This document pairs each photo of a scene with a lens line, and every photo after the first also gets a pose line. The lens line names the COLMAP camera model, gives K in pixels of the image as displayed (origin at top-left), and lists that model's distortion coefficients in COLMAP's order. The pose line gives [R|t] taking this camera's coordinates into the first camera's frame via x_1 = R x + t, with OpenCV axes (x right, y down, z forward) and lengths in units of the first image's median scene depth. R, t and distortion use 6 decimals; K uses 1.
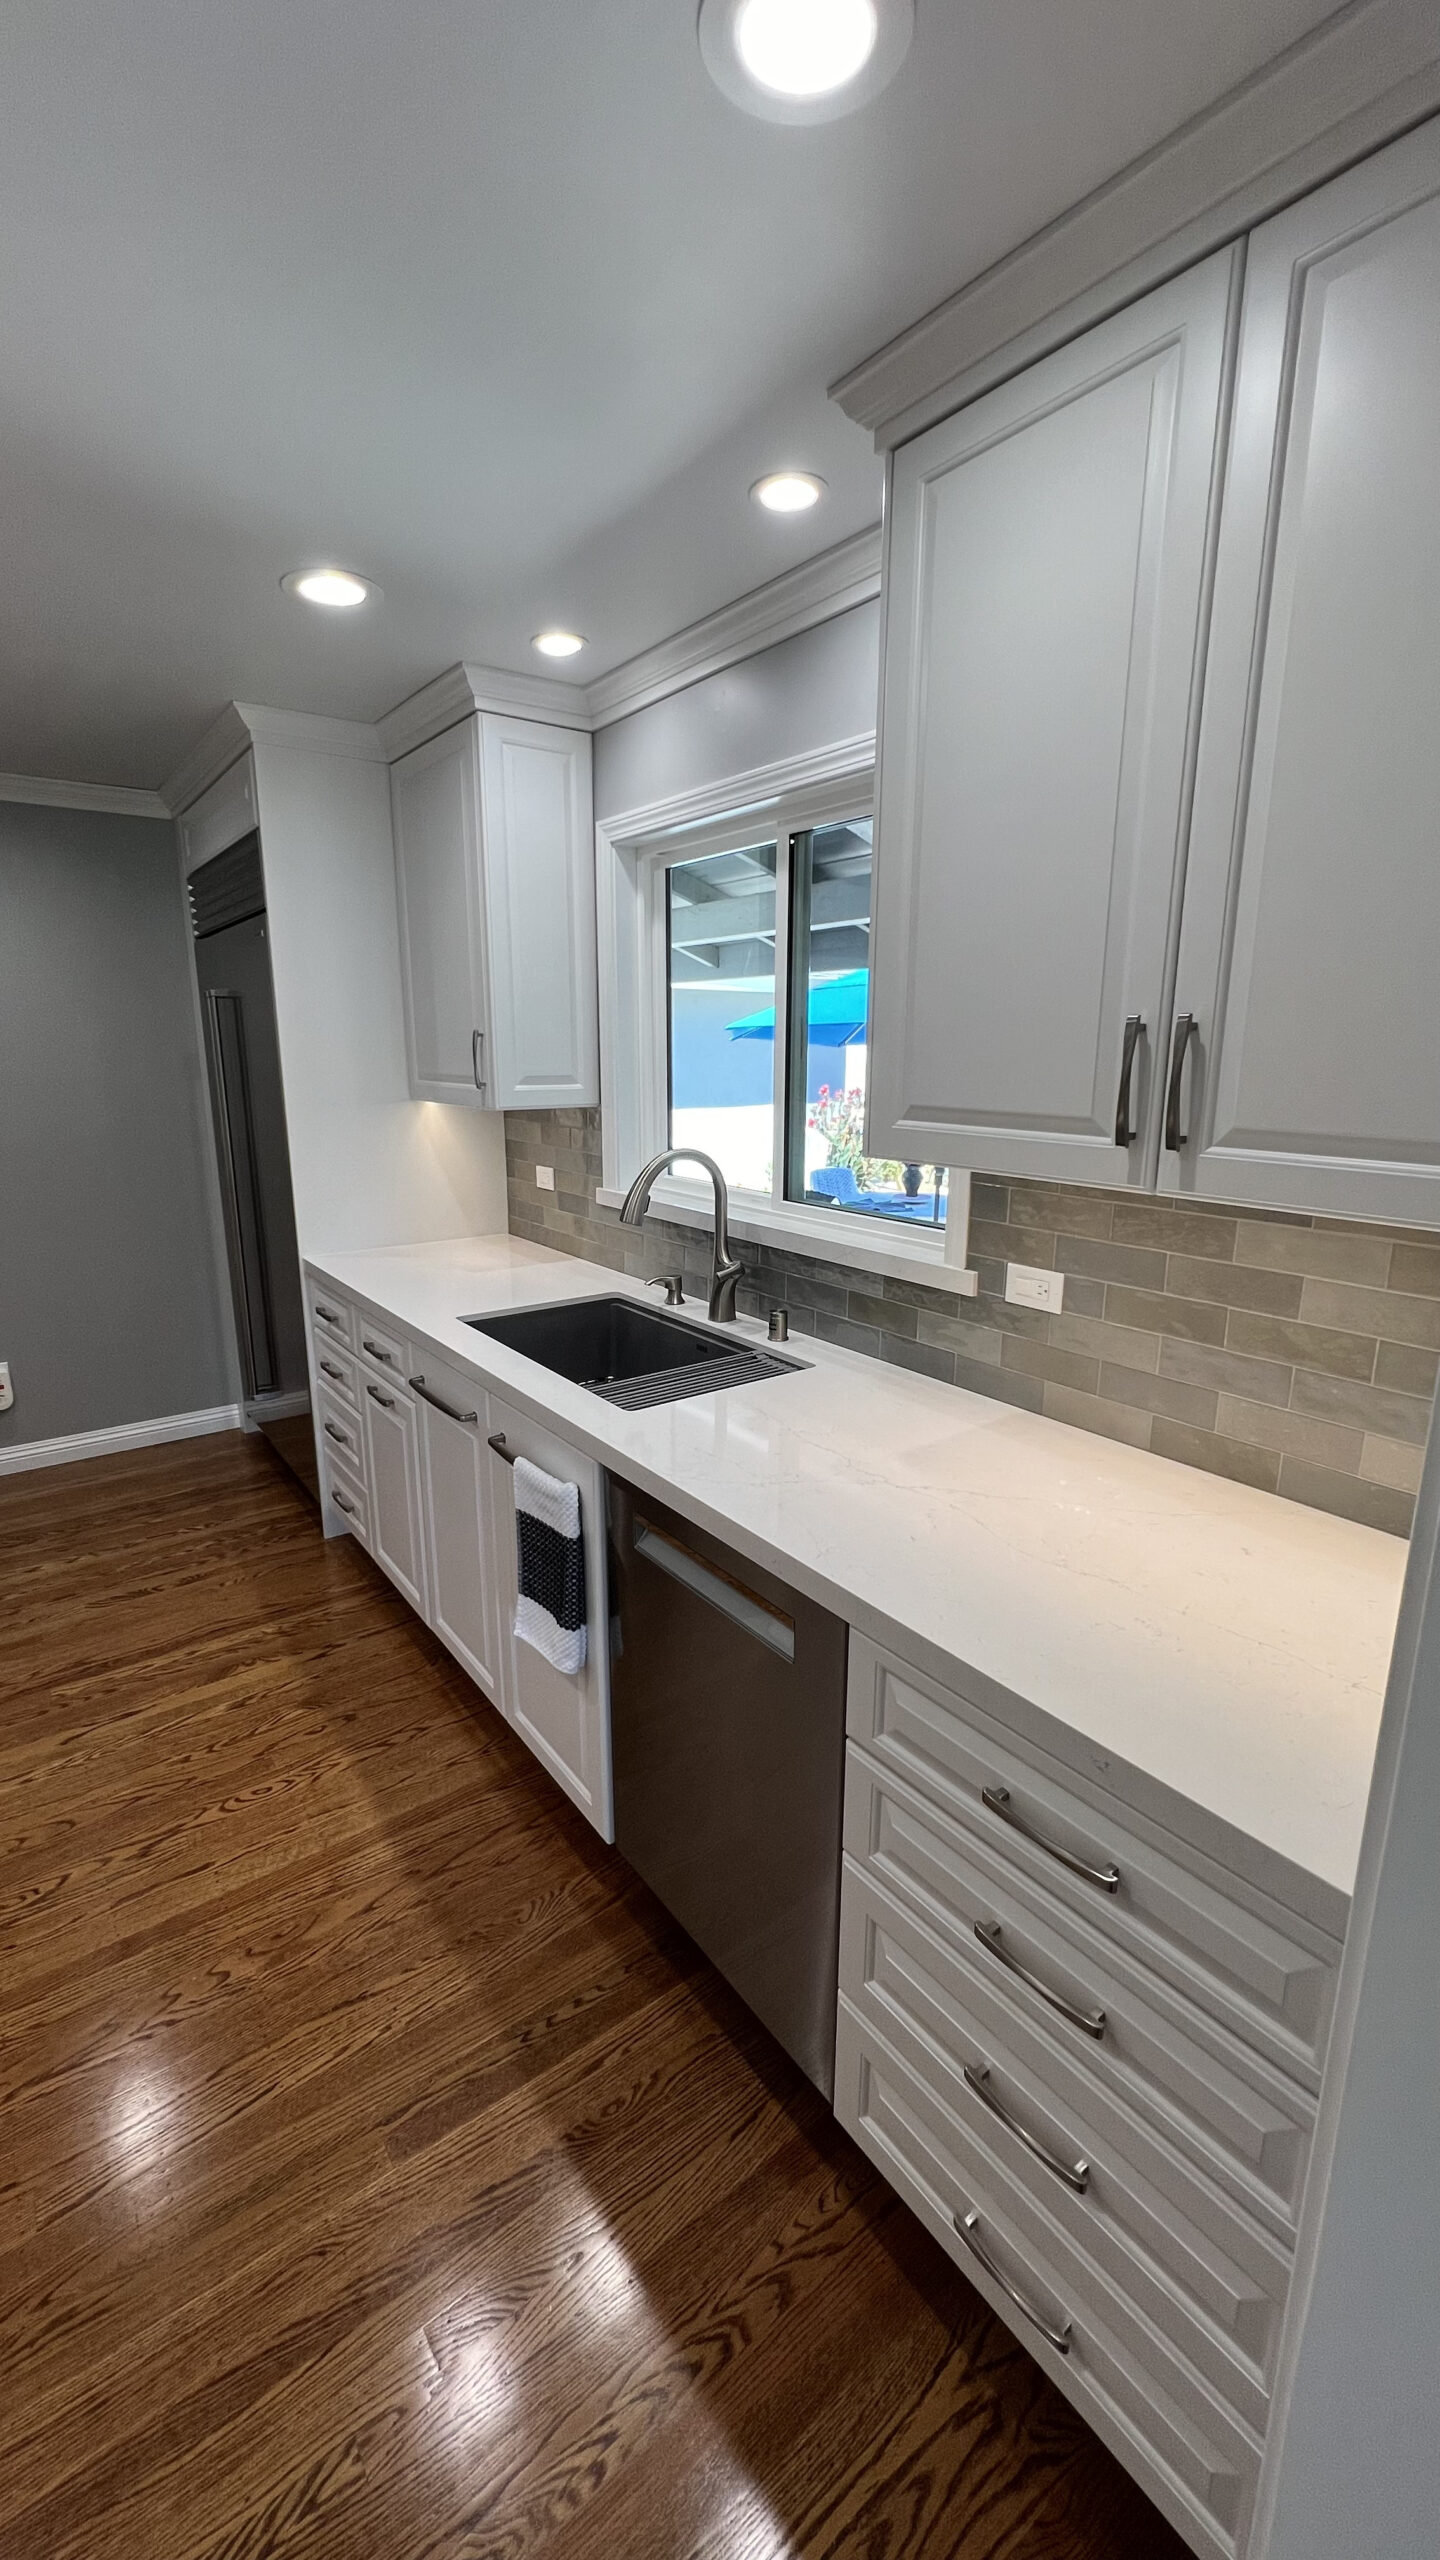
lens RADIAL K [[1024.7, 0, 720.6], [0, 1024.7, 1276.7], [0, 0, 1]] dist [-0.001174, 0.000706]
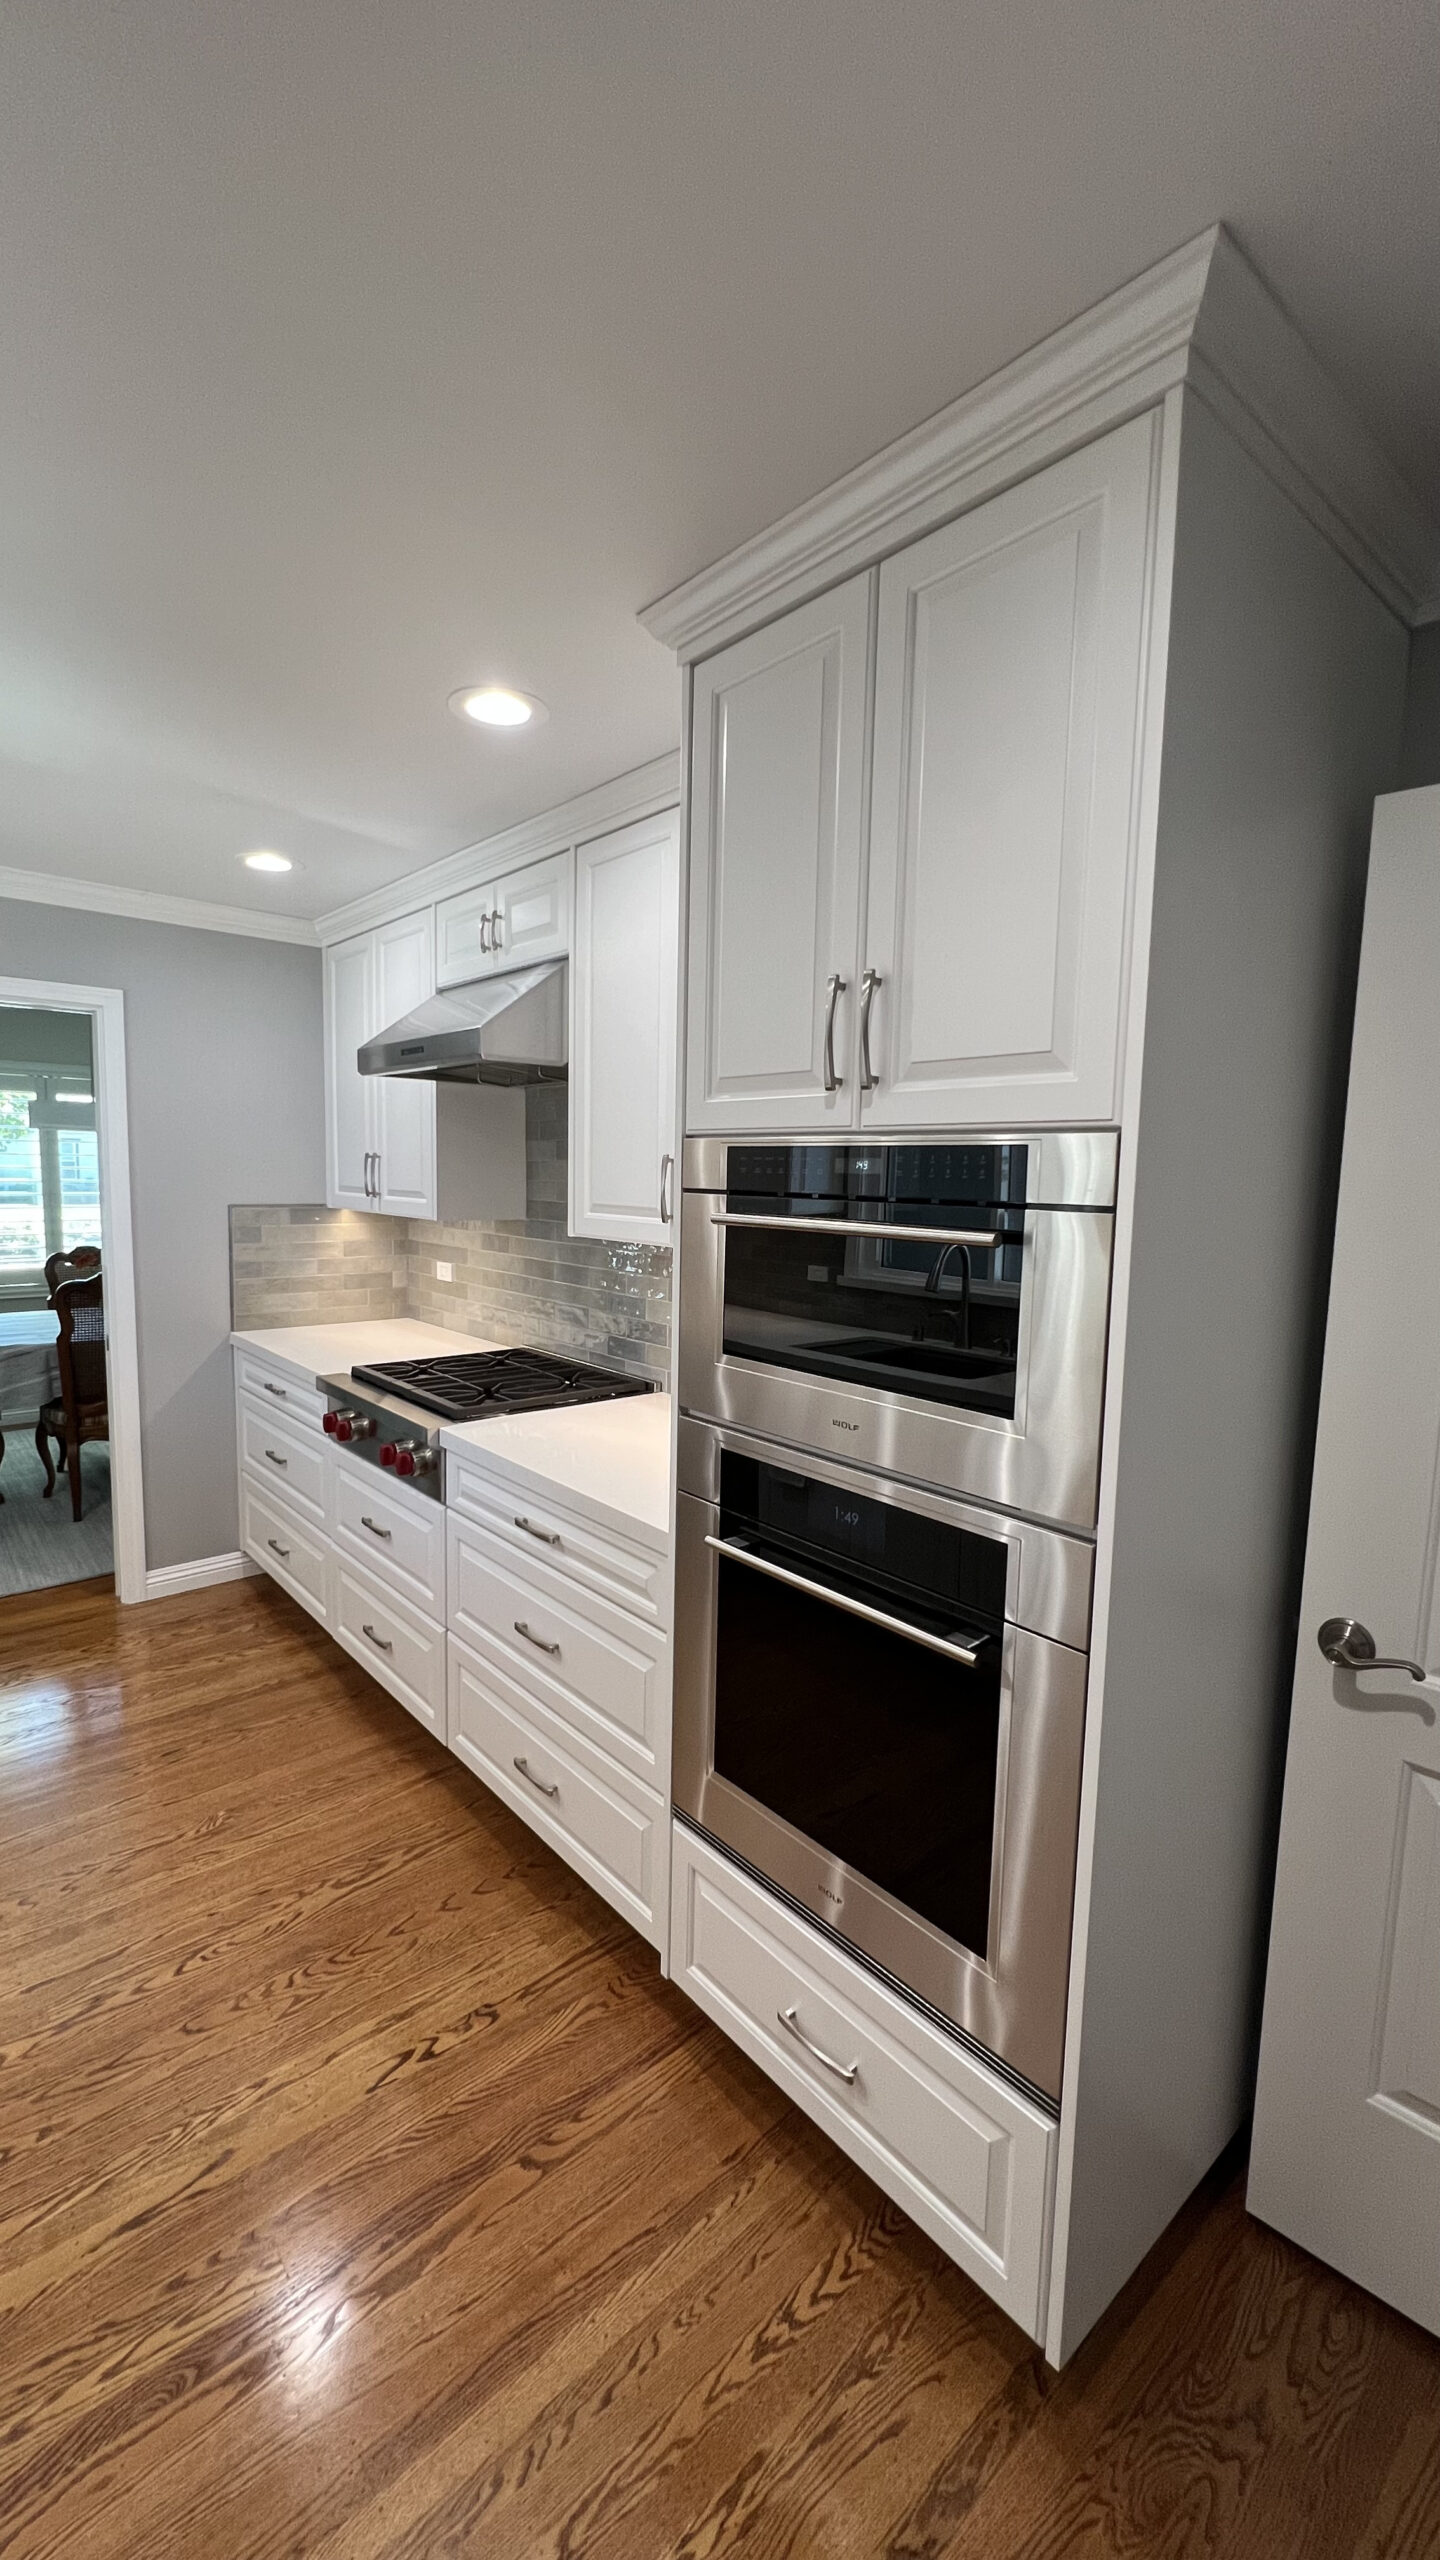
lens RADIAL K [[1028.3, 0, 722.3], [0, 1028.3, 1276.4], [0, 0, 1]] dist [-0.001406, 0.000952]
pose [[-0.996805, -0.014526, -0.078544, -0.945938], [-0.039148, 0.945972, 0.321876, -0.353195], [0.069625, 0.323923, -0.943518, 1.543775]]
